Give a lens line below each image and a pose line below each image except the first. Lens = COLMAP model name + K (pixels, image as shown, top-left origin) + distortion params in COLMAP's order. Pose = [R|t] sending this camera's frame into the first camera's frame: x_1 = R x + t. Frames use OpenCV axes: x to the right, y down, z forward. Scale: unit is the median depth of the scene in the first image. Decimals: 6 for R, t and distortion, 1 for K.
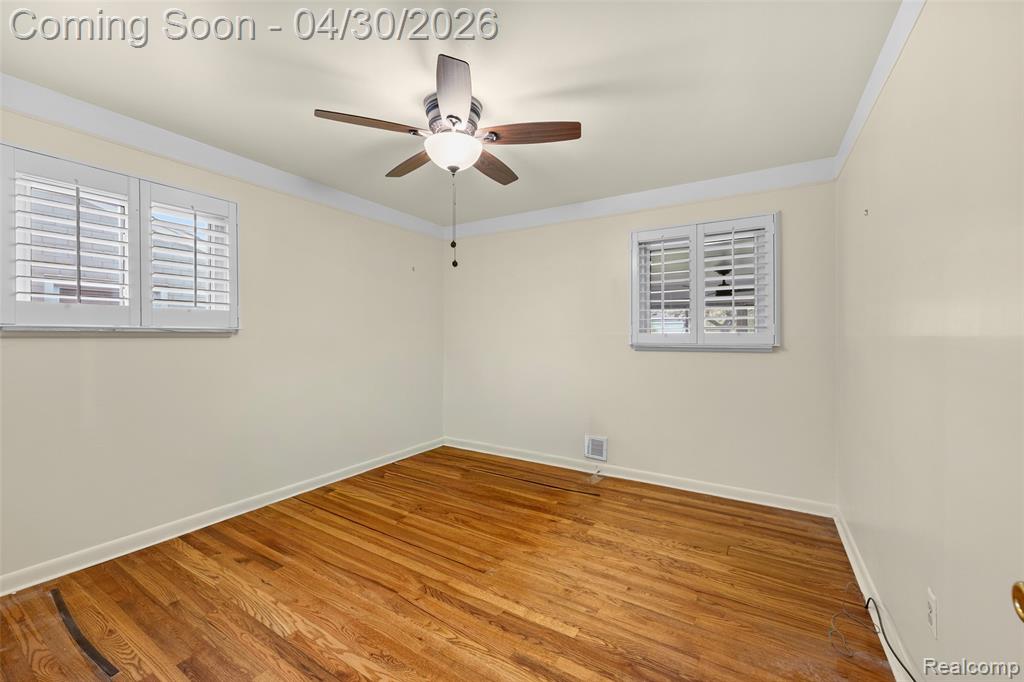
lens RADIAL K [[412.6, 0, 508.0], [0, 412.6, 337.0], [0, 0, 1]] dist [-0.002702, 0.000976]
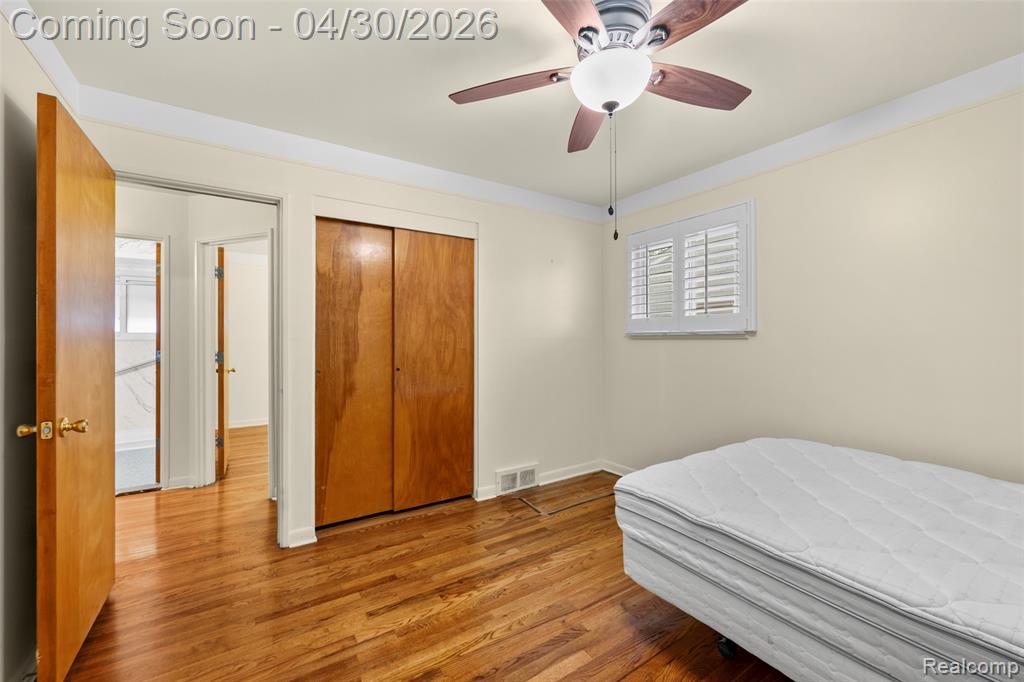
lens RADIAL K [[412.6, 0, 509.3], [0, 412.6, 342.7], [0, 0, 1]] dist [-0.002702, 0.000976]
pose [[-0.420417, 0.009219, -0.907284, 0.673198], [0.000639, 0.999951, 0.009865, -0.000337], [0.907331, 0.003568, -0.420402, 1.290803]]
